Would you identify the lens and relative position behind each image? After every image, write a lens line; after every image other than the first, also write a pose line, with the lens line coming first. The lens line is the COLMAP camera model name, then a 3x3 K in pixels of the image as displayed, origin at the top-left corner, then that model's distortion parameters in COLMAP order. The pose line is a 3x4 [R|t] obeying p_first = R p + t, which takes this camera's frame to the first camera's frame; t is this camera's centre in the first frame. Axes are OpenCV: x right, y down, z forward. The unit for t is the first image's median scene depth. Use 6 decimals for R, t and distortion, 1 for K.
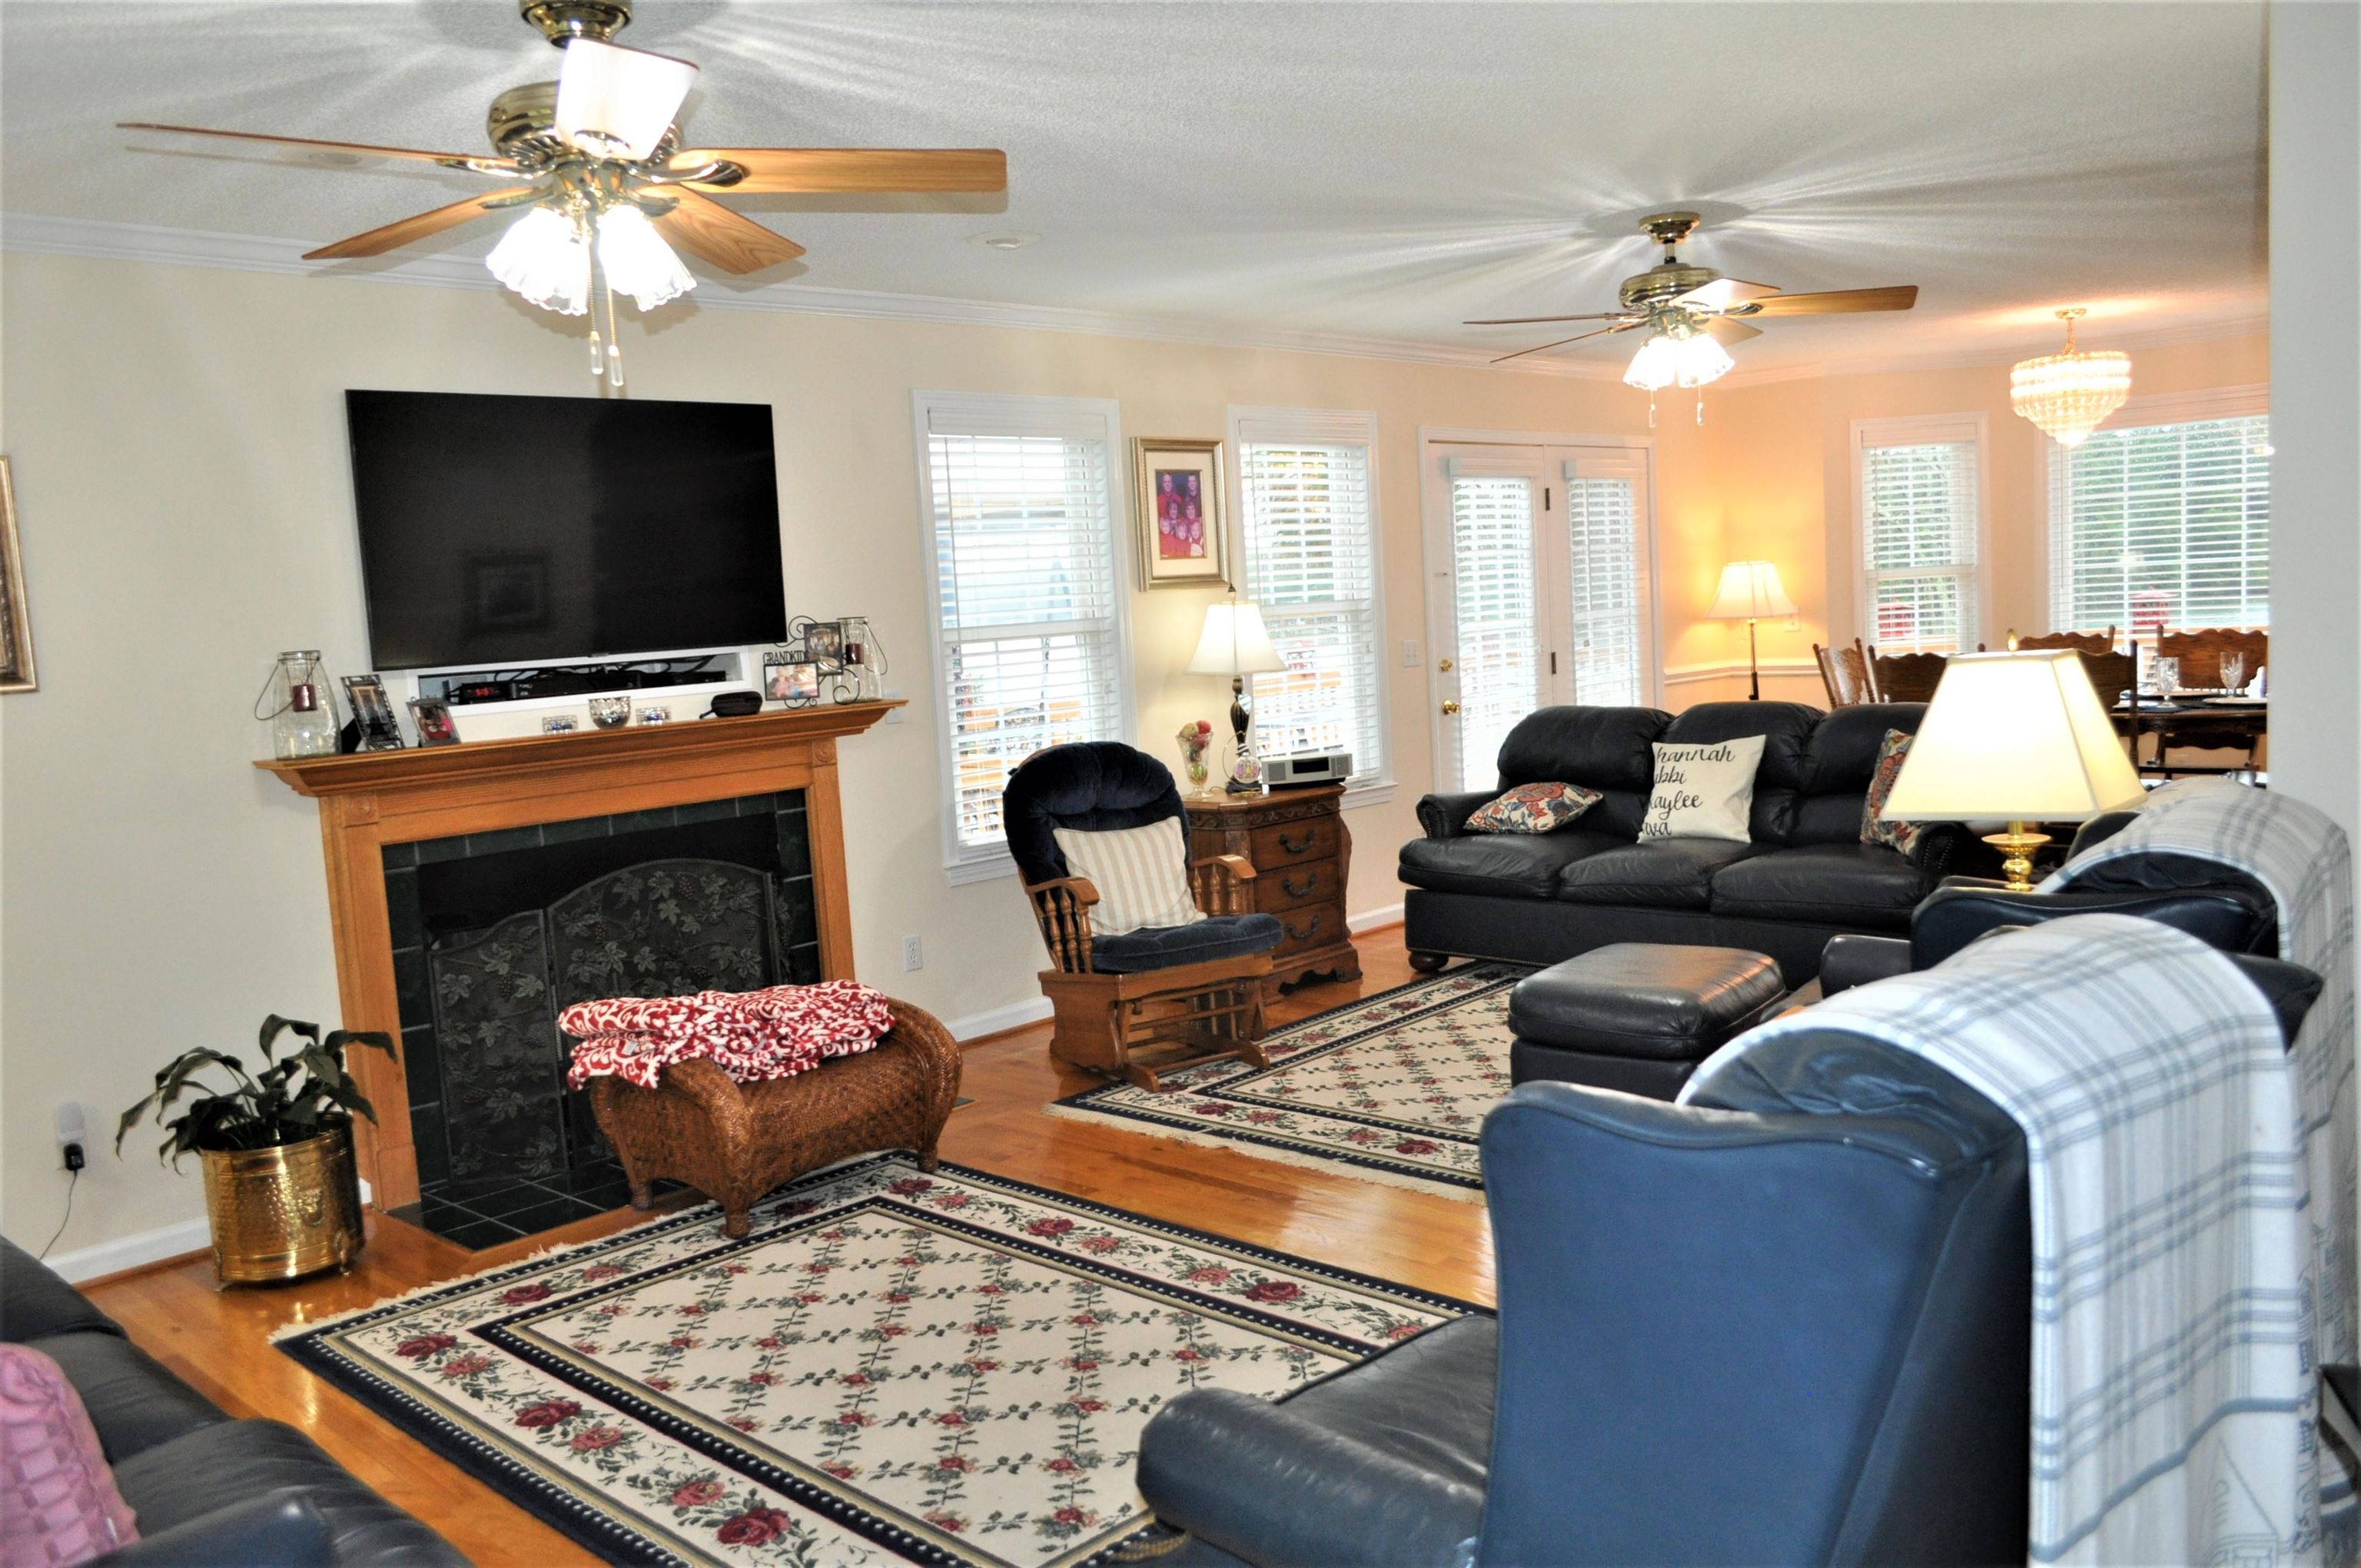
lens RADIAL K [[1844.7, 0, 1192.6], [0, 1844.7, 787.4], [0, 0, 1]] dist [-0.011267, 0.016423]
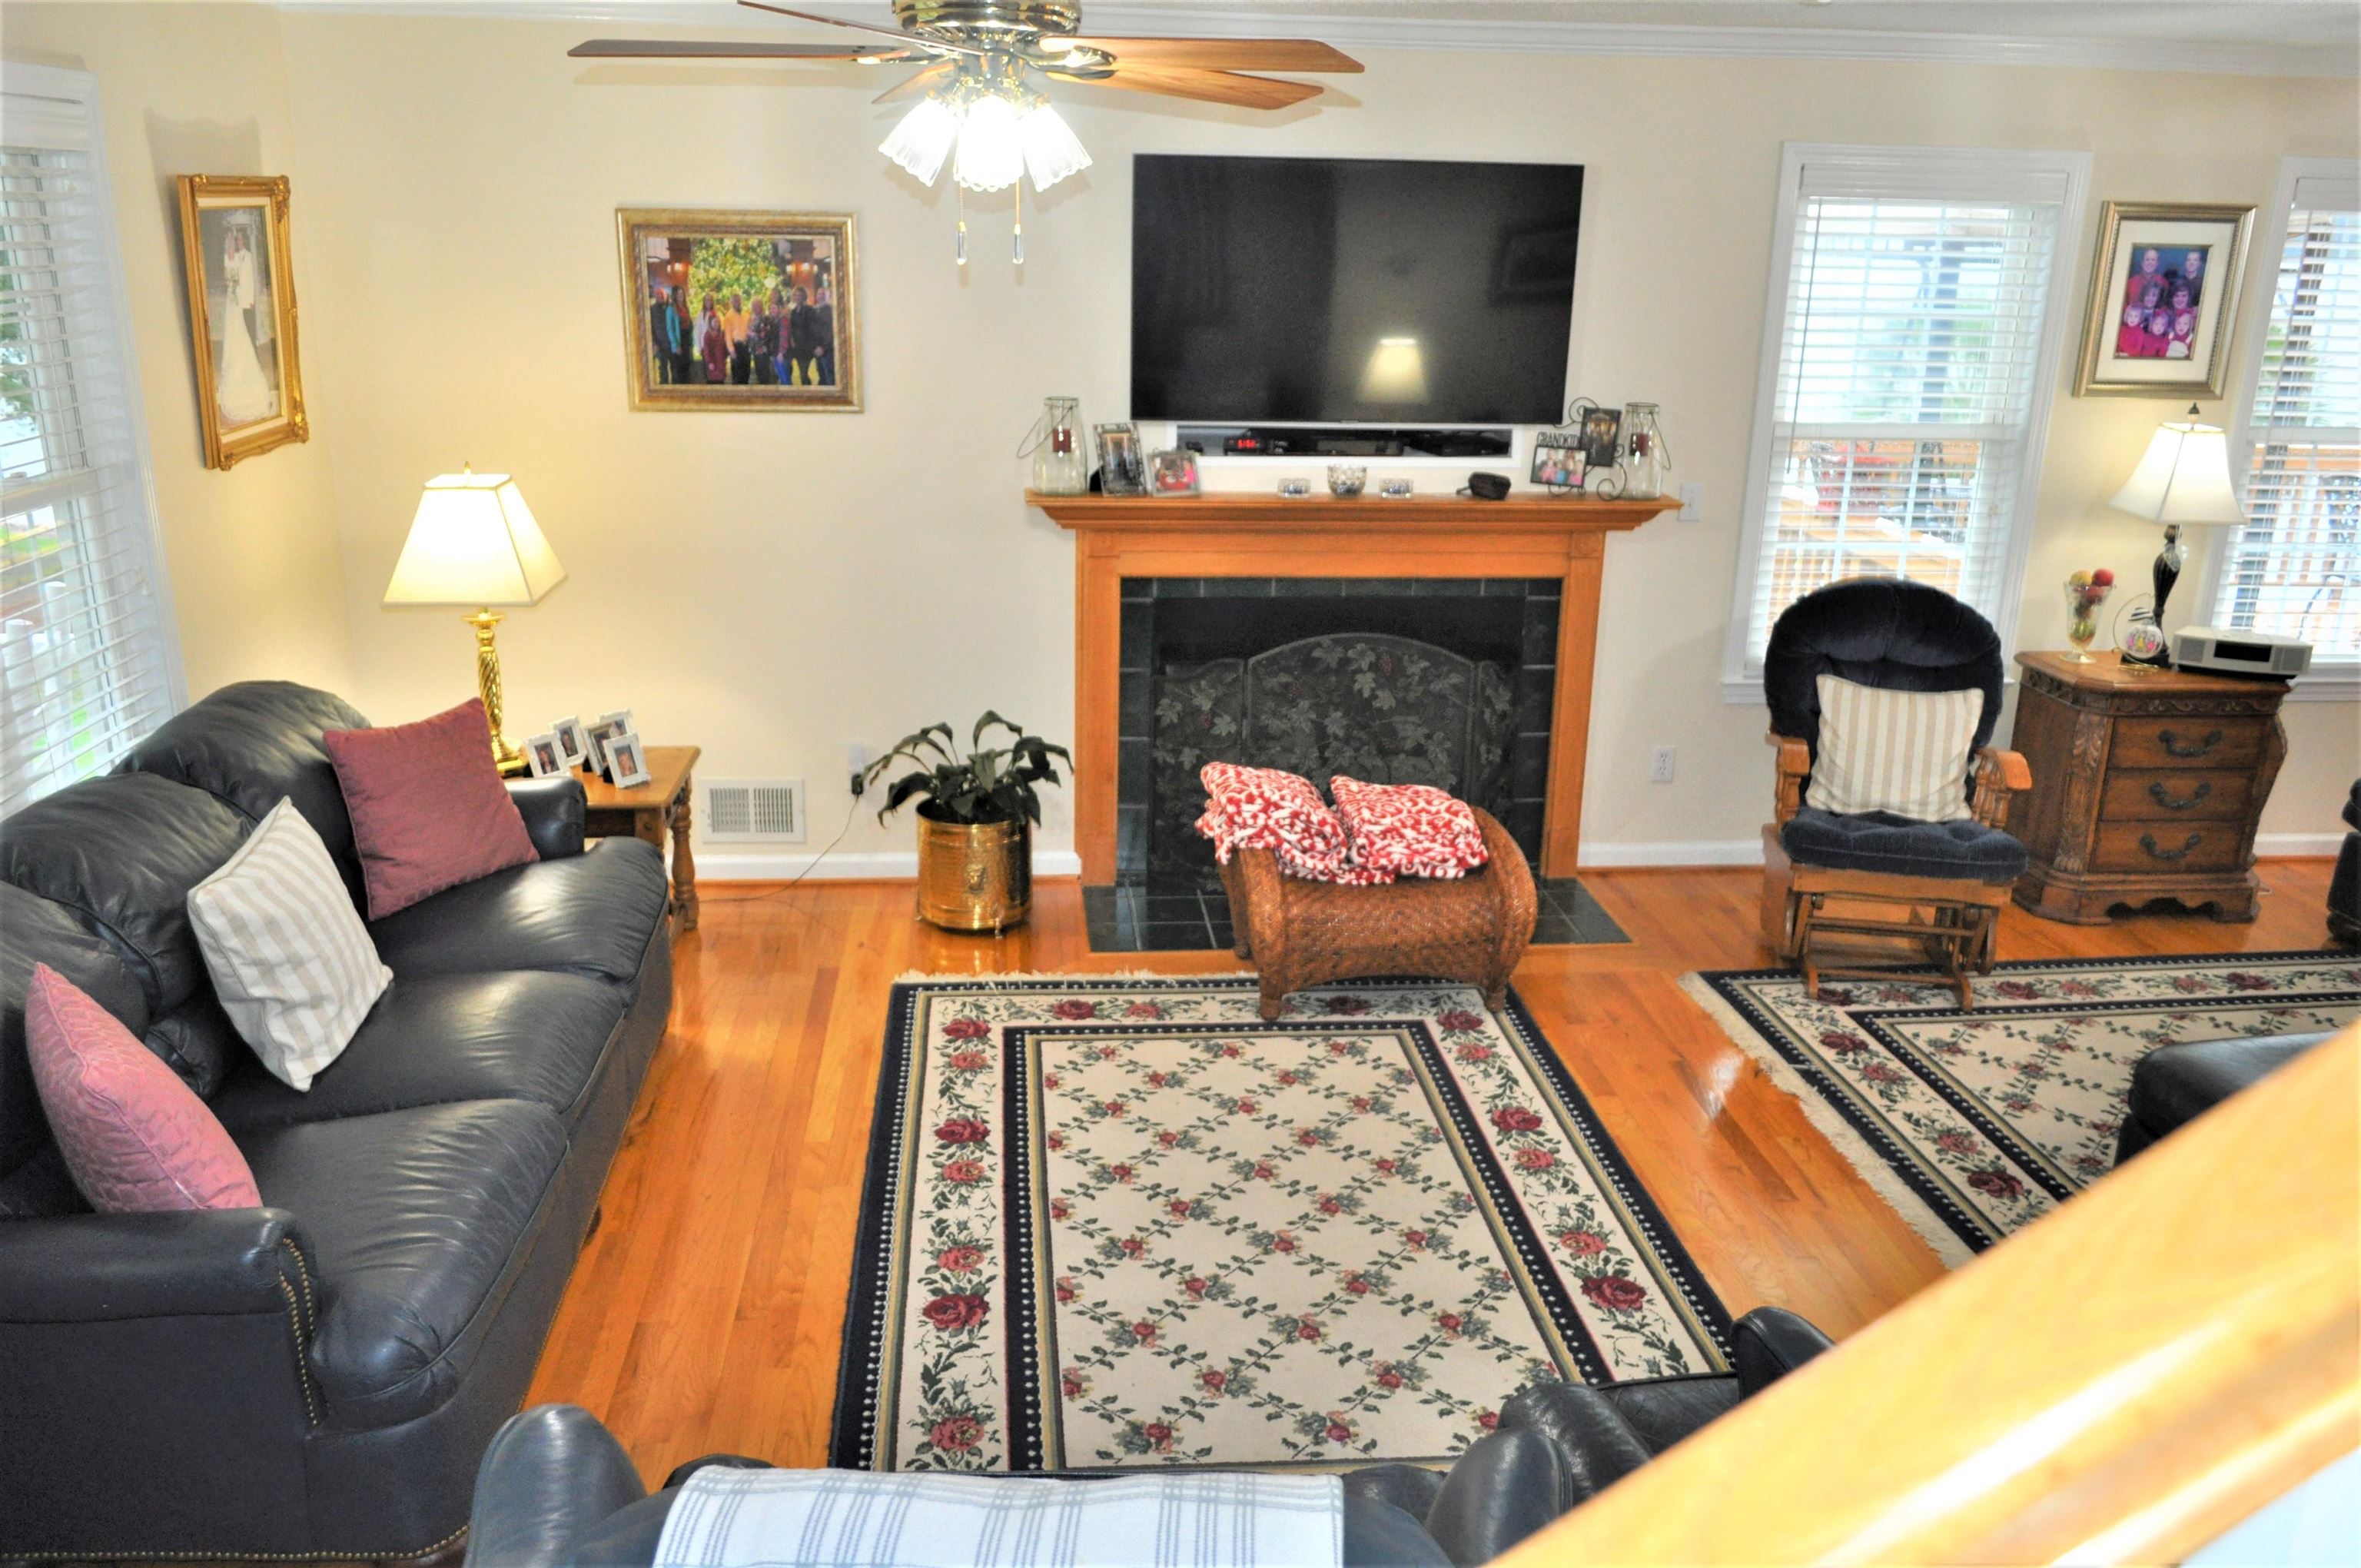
lens RADIAL K [[1844.7, 0, 1189.2], [0, 1844.7, 787.3], [0, 0, 1]] dist [-0.011267, 0.016423]
pose [[0.759030, 0.266646, -0.593947, 0.268393], [-0.133479, 0.956639, 0.258894, -0.130692], [0.637225, -0.117229, 0.761709, 0.145376]]
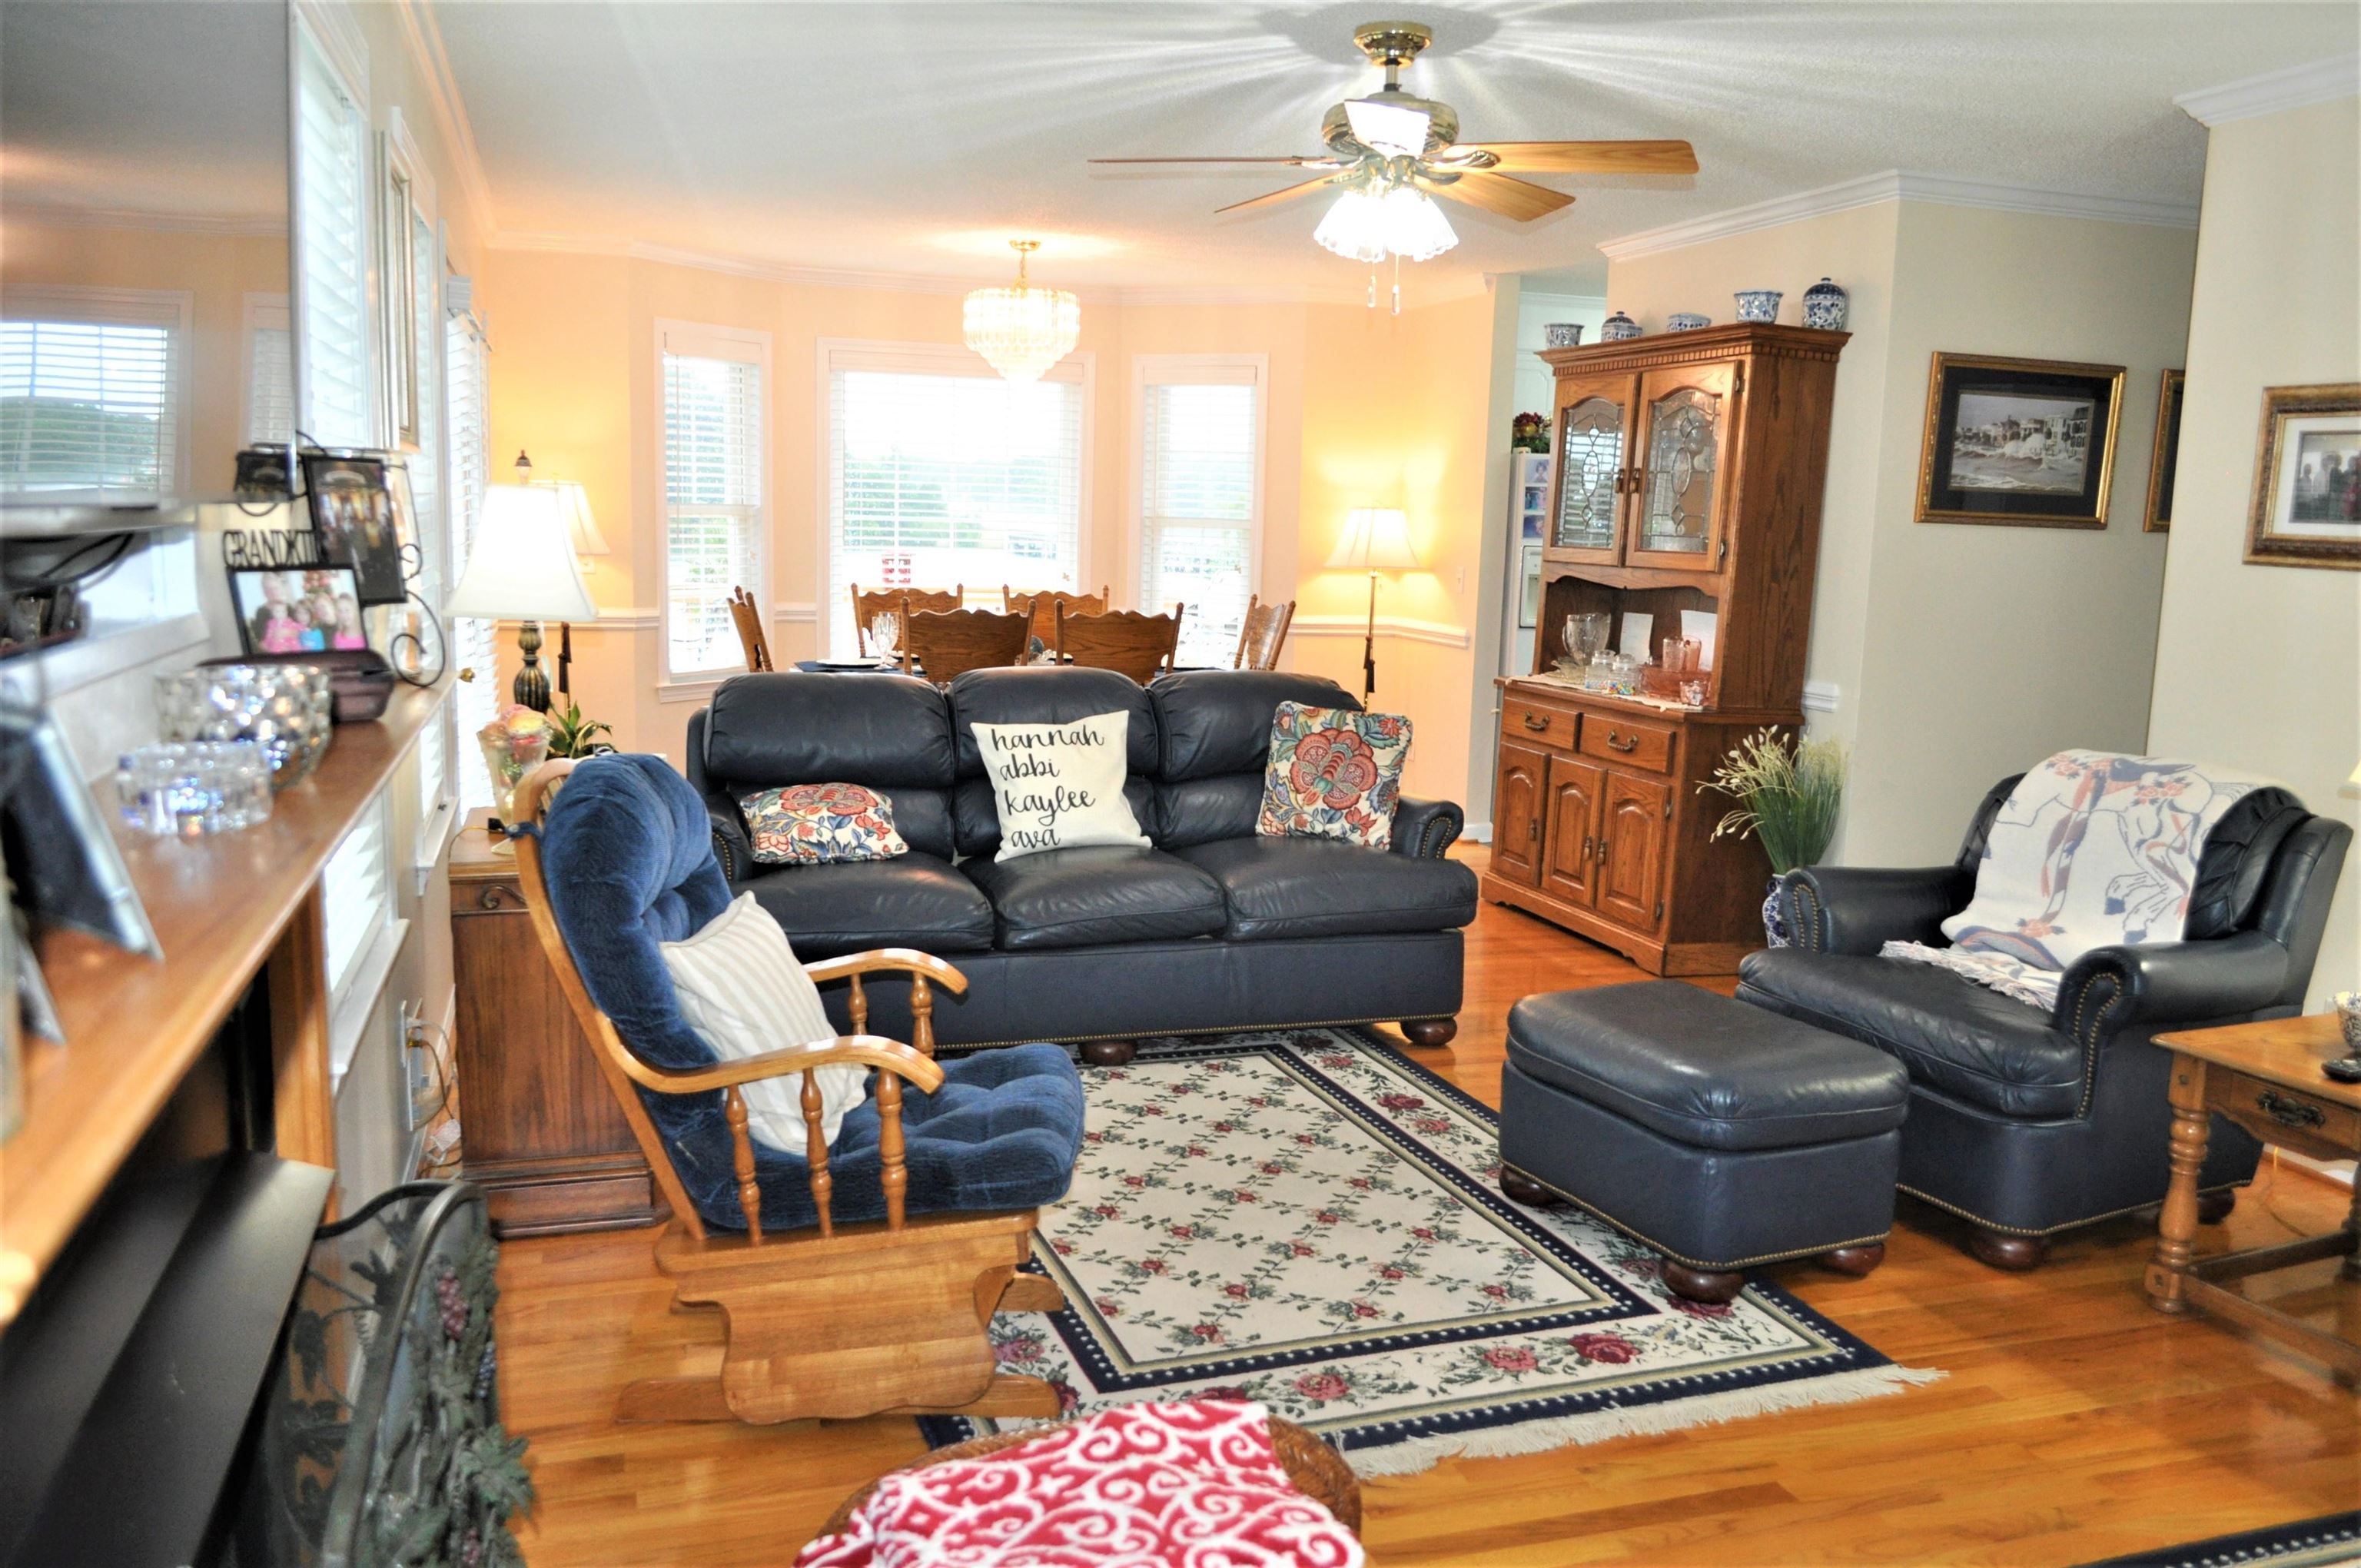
lens RADIAL K [[1844.7, 0, 1186.1], [0, 1844.7, 786.0], [0, 0, 1]] dist [-0.011267, 0.016423]
pose [[0.470597, -0.057454, 0.880476, -0.482044], [0.035375, 0.998304, 0.046235, -0.039797], [-0.881639, 0.009388, 0.471831, 0.754555]]
